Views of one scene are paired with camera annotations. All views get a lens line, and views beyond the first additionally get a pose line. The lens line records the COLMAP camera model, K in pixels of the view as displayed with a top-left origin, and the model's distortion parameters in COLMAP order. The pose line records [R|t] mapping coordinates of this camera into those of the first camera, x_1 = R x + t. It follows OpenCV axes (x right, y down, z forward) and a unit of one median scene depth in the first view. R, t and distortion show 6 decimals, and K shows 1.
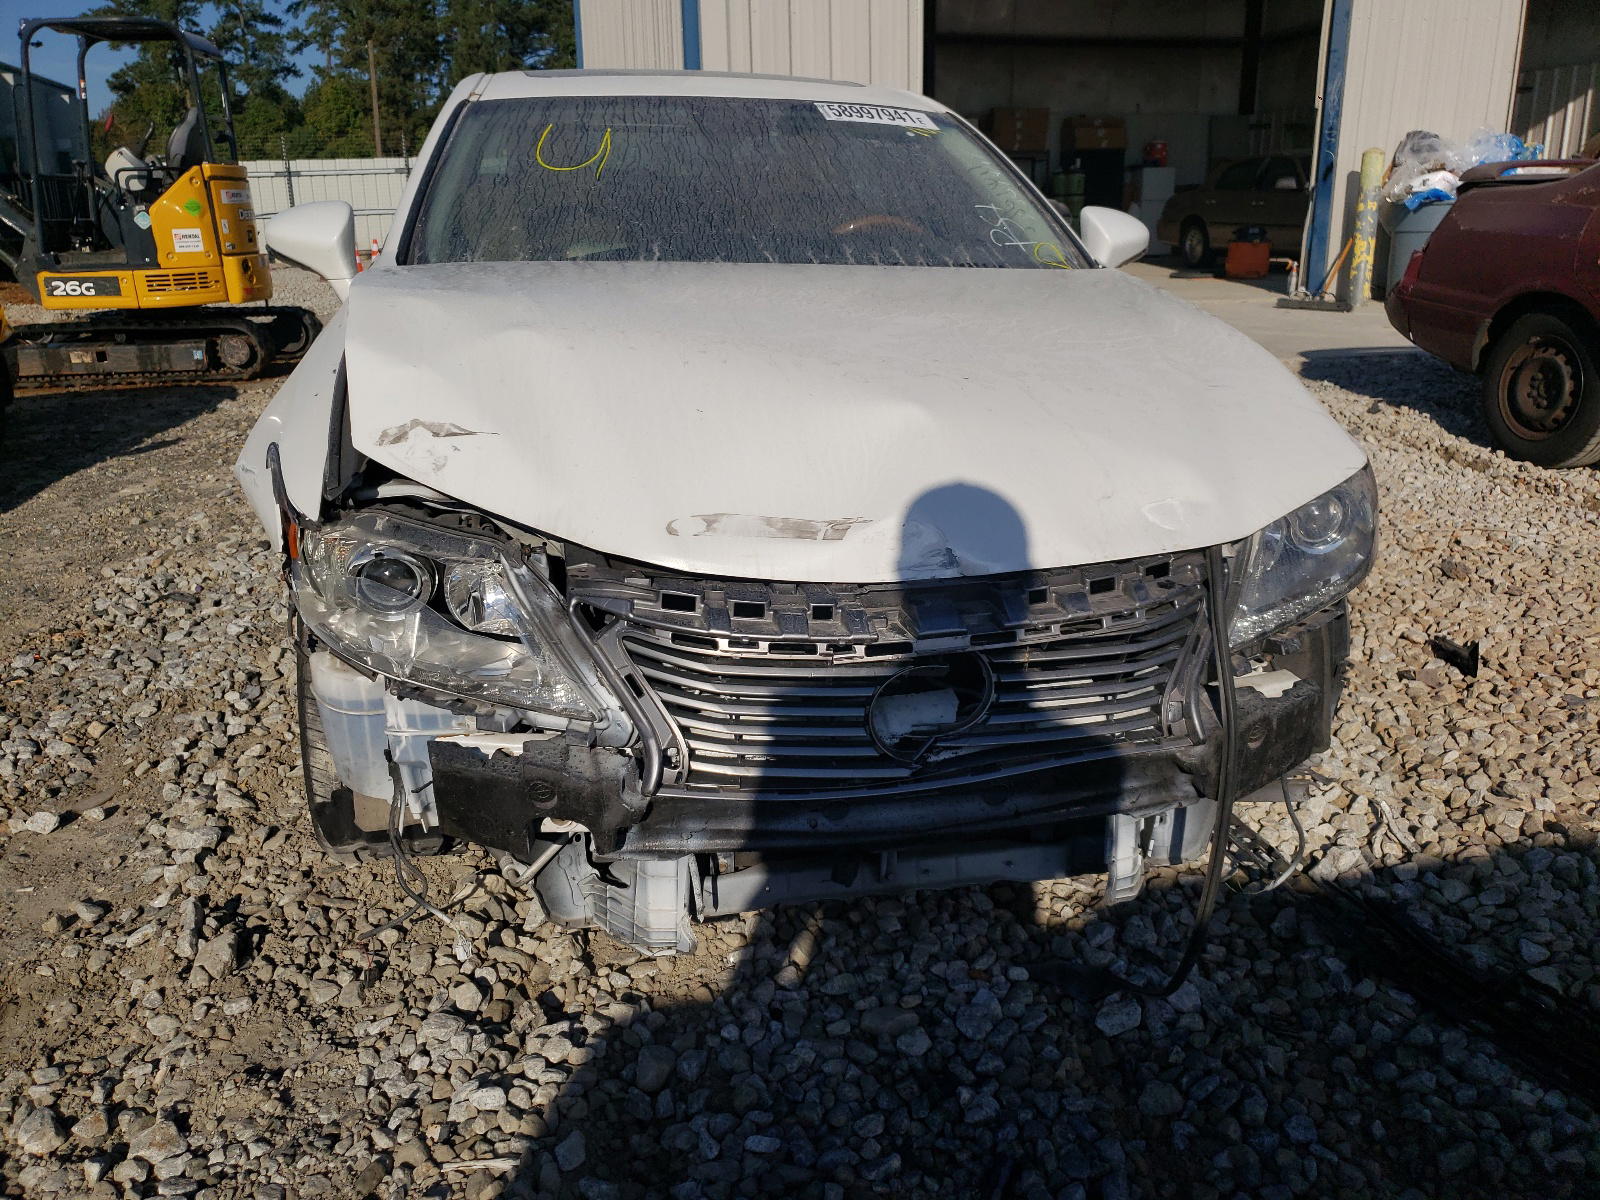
lens RADIAL K [[1311.0, 0, 800.0], [0, 1311.0, 600.0], [0, 0, 1]] dist [0.043166, -0.001890]
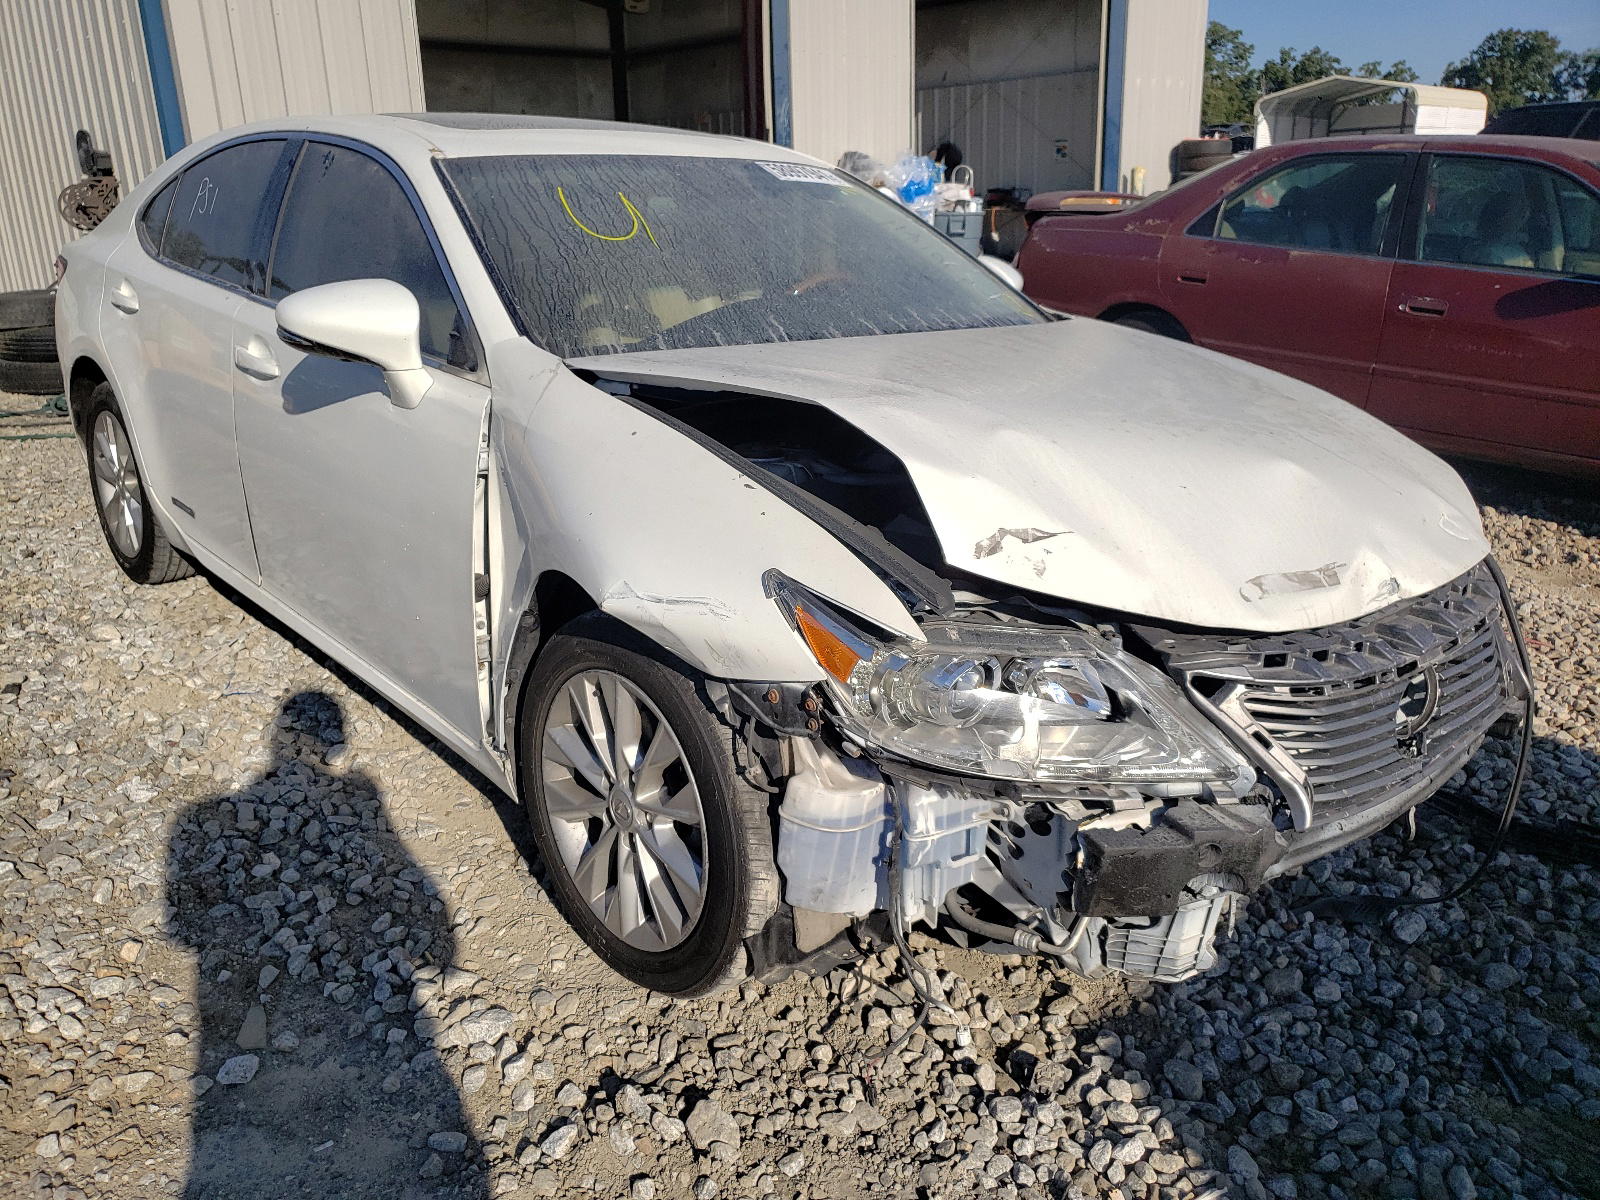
lens RADIAL K [[1311.0, 0, 800.0], [0, 1311.0, 600.0], [0, 0, 1]] dist [0.043166, -0.001890]
pose [[0.868422, -0.149796, 0.472656, -0.909837], [0.146299, 0.988244, 0.044398, -0.148898], [-0.473750, 0.030593, 0.880128, 0.172675]]
